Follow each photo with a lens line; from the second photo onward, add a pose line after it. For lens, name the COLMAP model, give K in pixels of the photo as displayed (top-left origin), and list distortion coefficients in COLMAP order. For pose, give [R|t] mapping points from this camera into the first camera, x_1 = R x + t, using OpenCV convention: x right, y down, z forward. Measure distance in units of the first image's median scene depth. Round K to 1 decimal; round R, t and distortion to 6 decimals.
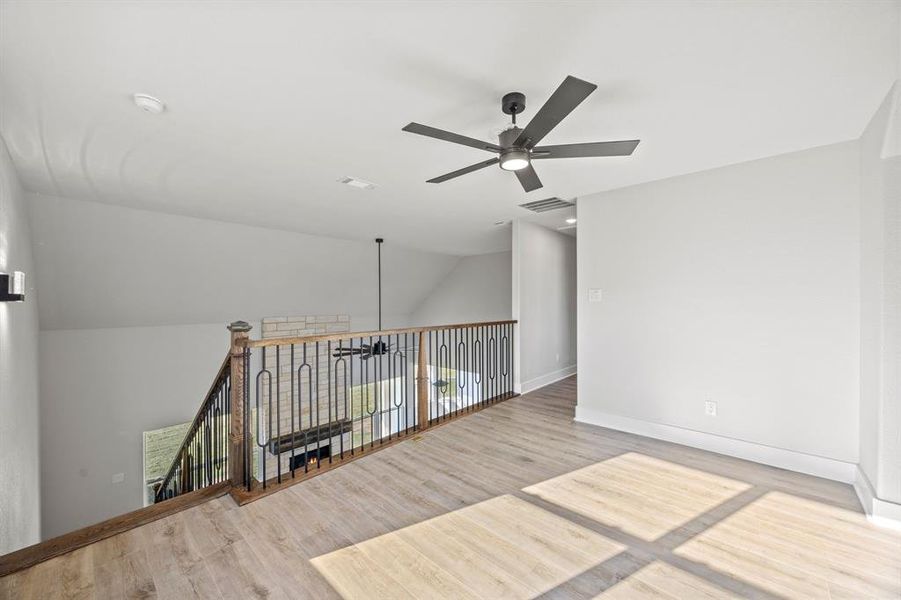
lens RADIAL K [[346.7, 0, 451.4], [0, 346.7, 302.8], [0, 0, 1]] dist [0.001470, 0.000212]
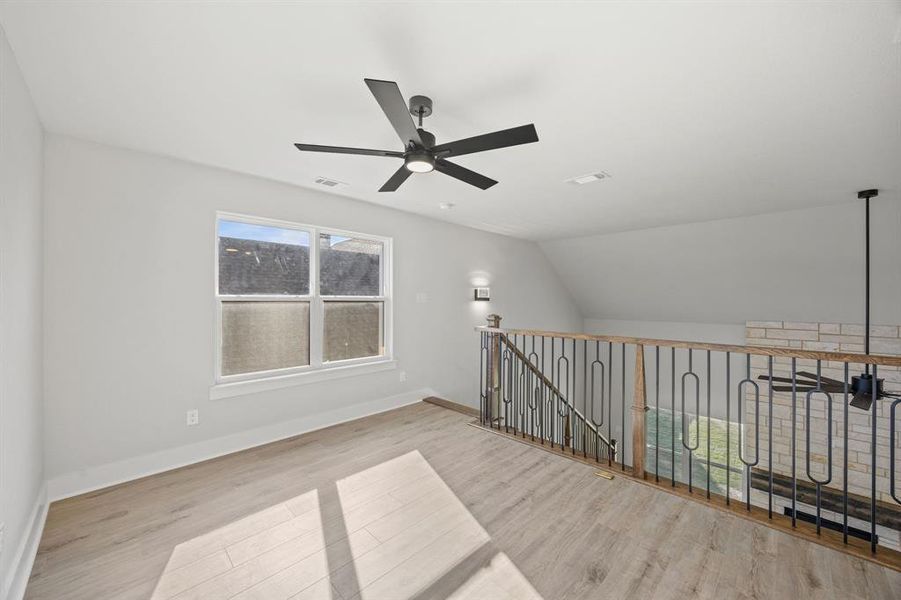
lens RADIAL K [[342.9, 0, 455.1], [0, 342.9, 302.4], [0, 0, 1]] dist [-0.006709, 0.000115]
pose [[-0.049495, 0.009700, -0.998727, 0.637409], [-0.008219, 0.999915, 0.010119, -0.008725], [0.998741, 0.008709, -0.049411, 0.628922]]
